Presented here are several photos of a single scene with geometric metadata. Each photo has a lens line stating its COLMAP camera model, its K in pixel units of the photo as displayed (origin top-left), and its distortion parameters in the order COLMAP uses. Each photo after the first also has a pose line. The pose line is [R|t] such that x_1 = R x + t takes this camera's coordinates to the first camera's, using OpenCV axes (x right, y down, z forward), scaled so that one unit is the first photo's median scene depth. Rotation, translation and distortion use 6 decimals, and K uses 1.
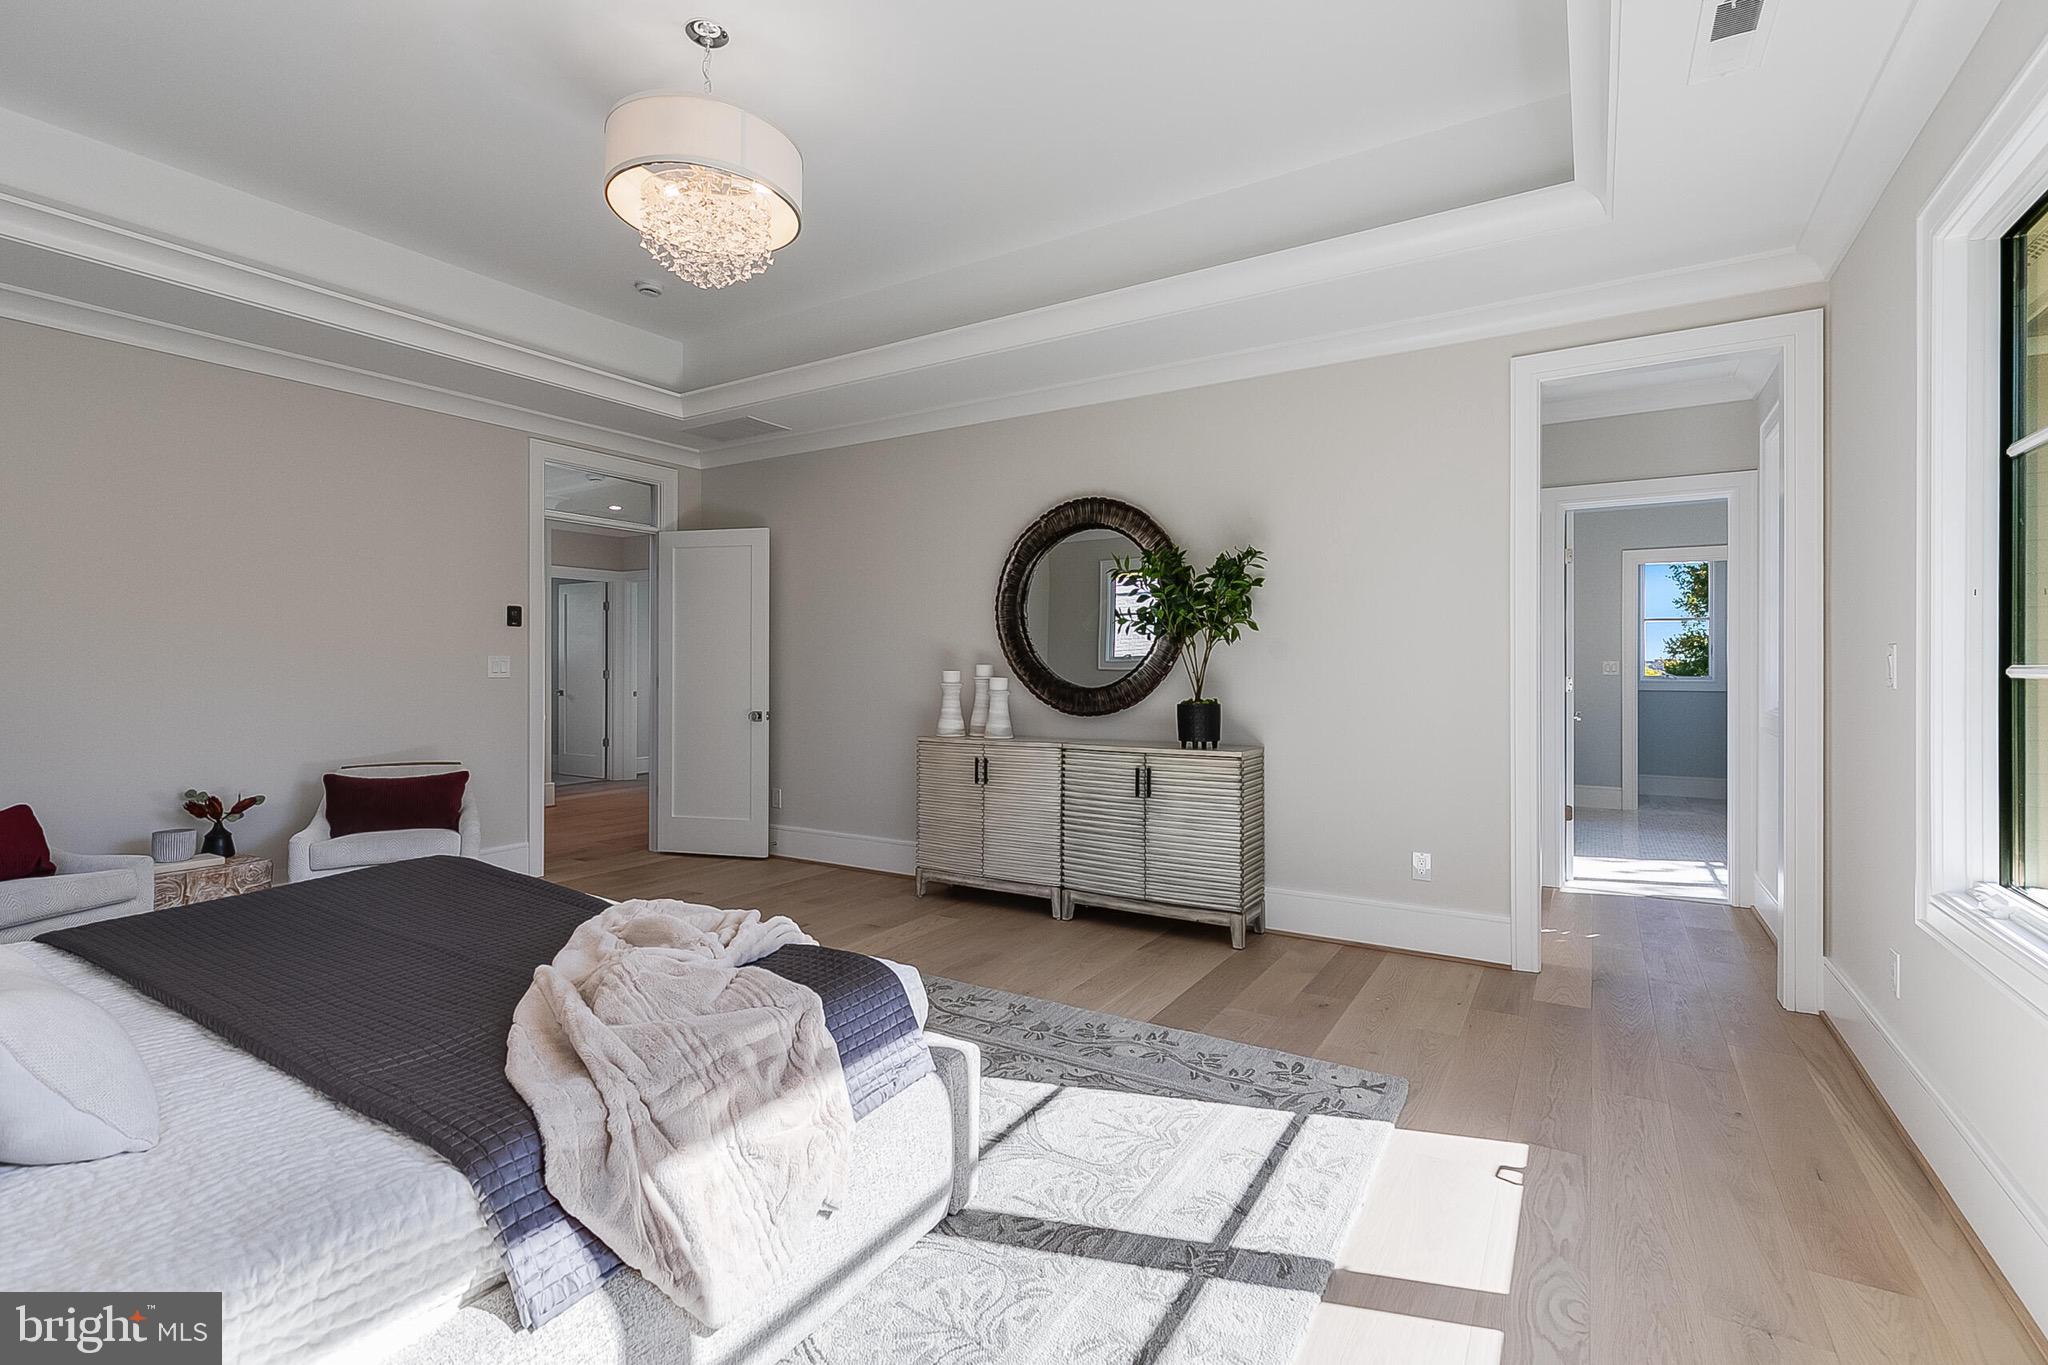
lens RADIAL K [[924.9, 0, 1022.2], [0, 924.9, 666.3], [0, 0, 1]] dist [0.009442, 0.000005]
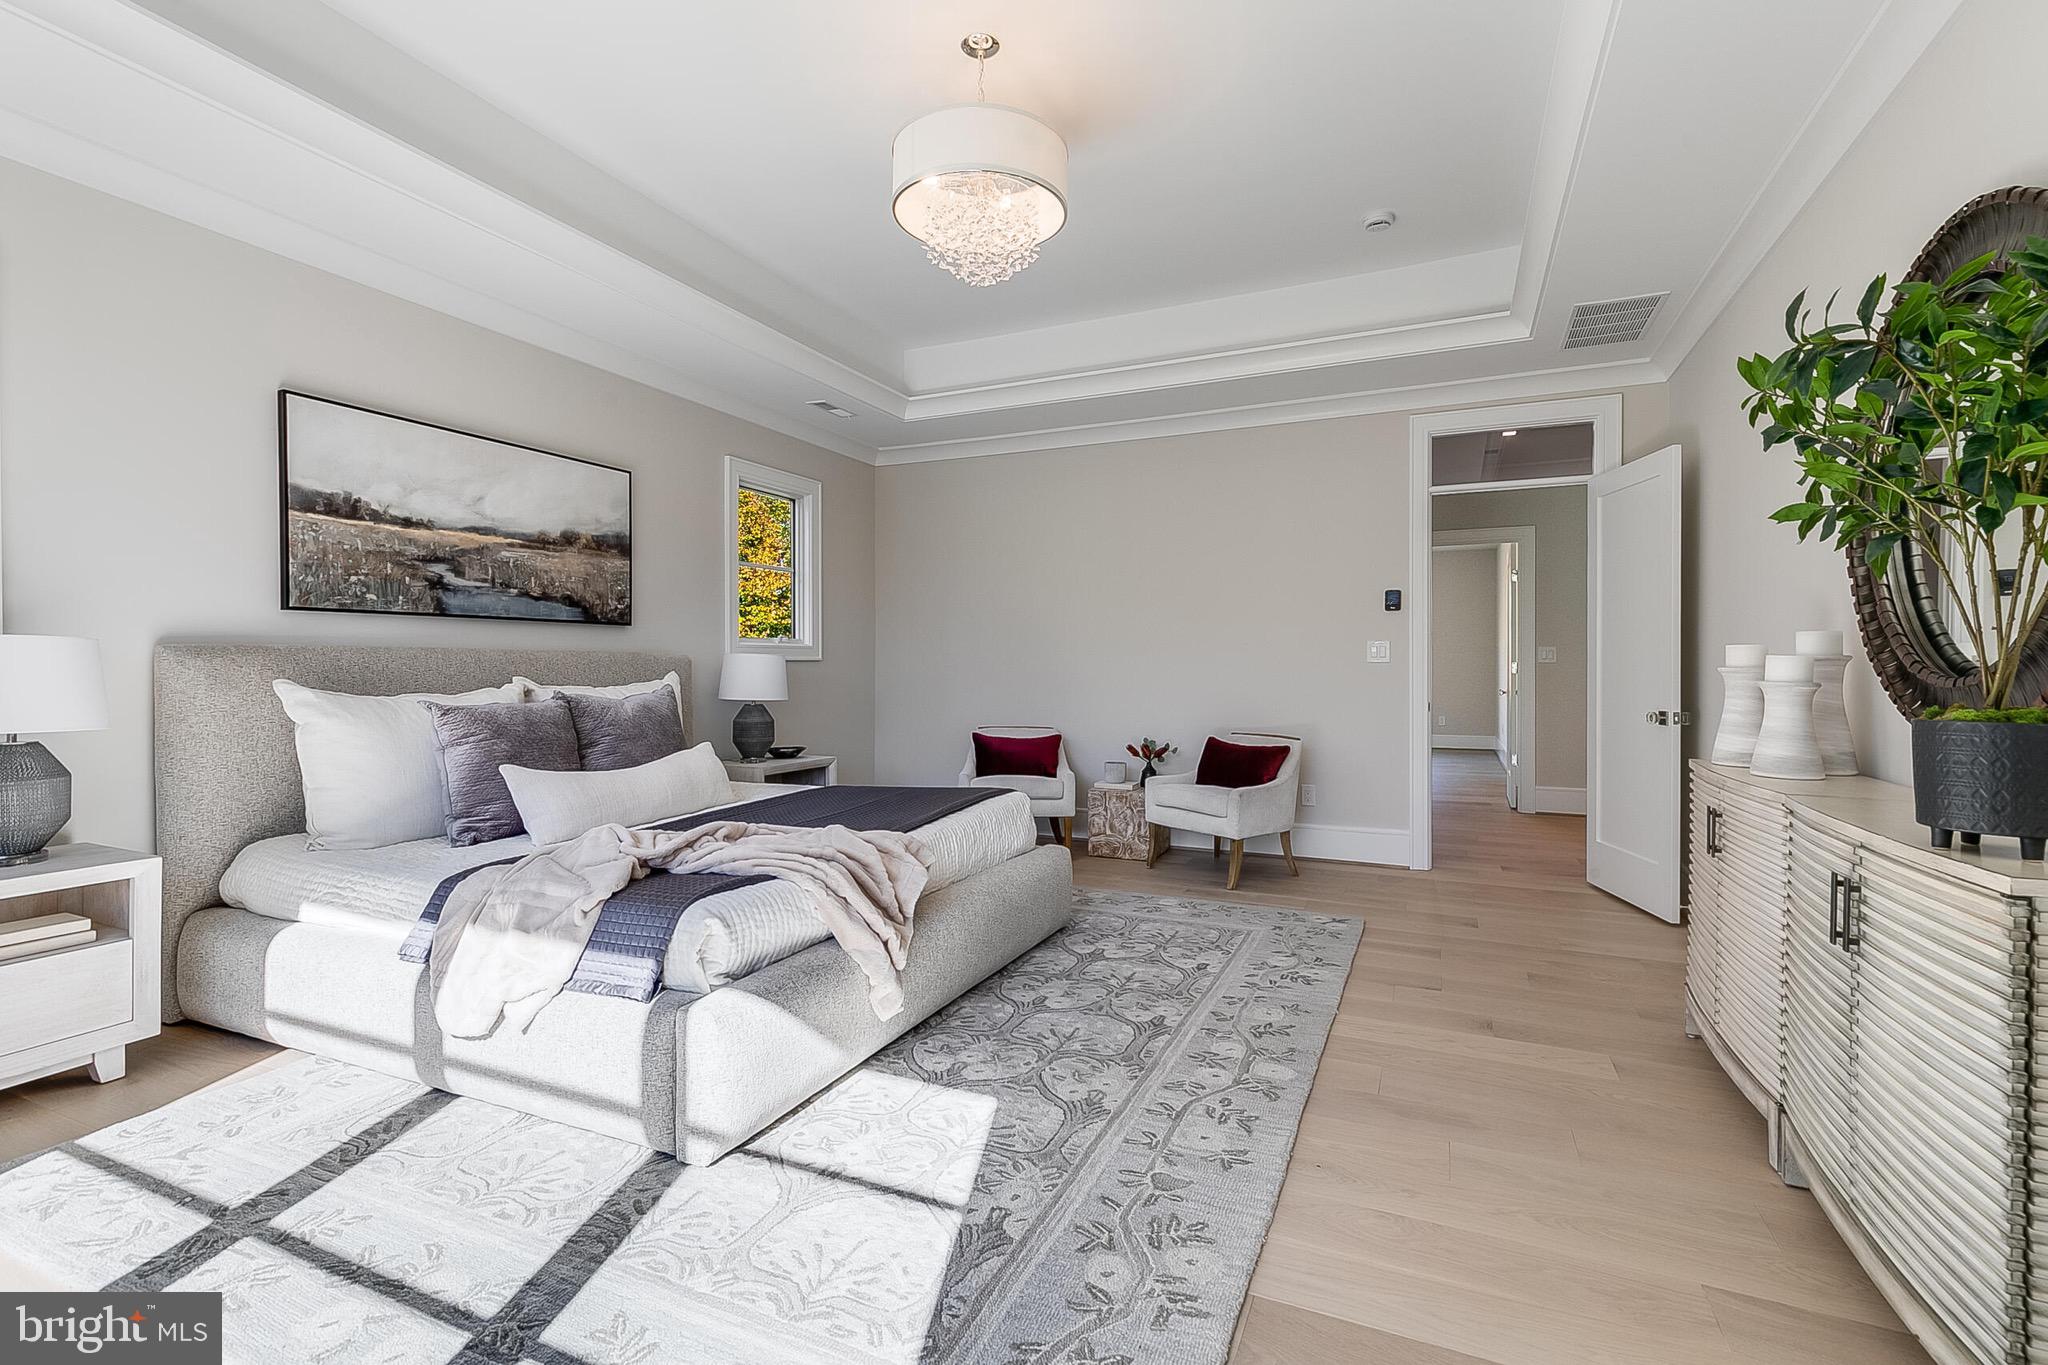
lens RADIAL K [[924.9, 0, 1033.3], [0, 924.9, 678.6], [0, 0, 1]] dist [0.009442, 0.000005]
pose [[0.127015, 0.012094, -0.991827, 0.633275], [0.001967, 0.999921, 0.012445, 0.026771], [0.991899, -0.003532, 0.126982, 0.802694]]
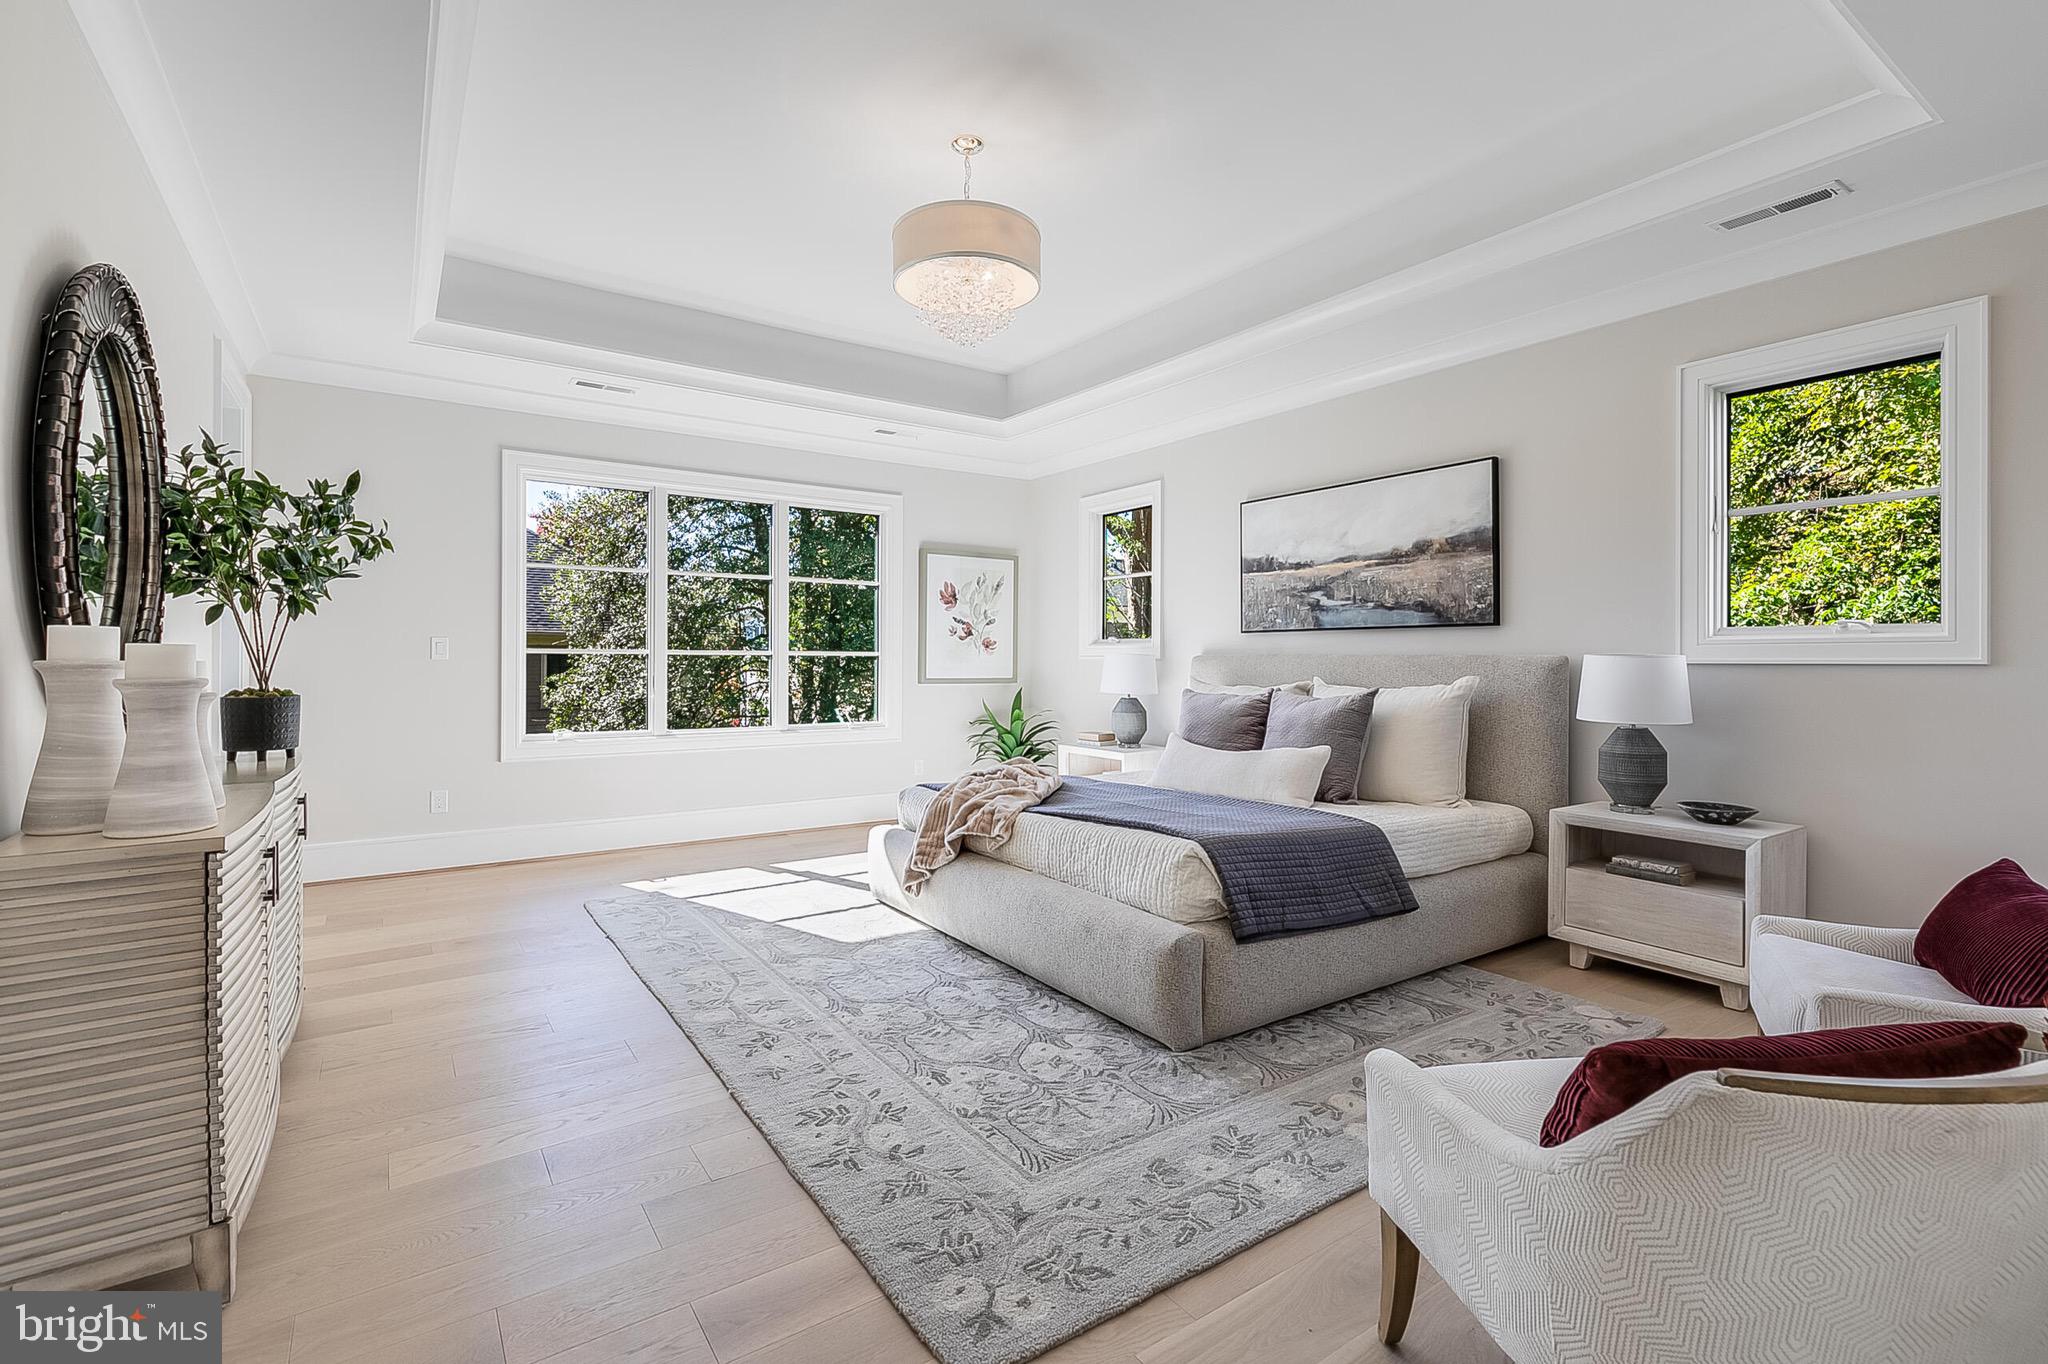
lens RADIAL K [[924.9, 0, 1032.1], [0, 924.9, 674.0], [0, 0, 1]] dist [0.009442, 0.000005]
pose [[-0.915096, -0.008123, 0.403154, -0.829196], [-0.000009, 0.999797, 0.020125, 0.003478], [-0.403235, 0.018413, -0.914911, 1.856150]]
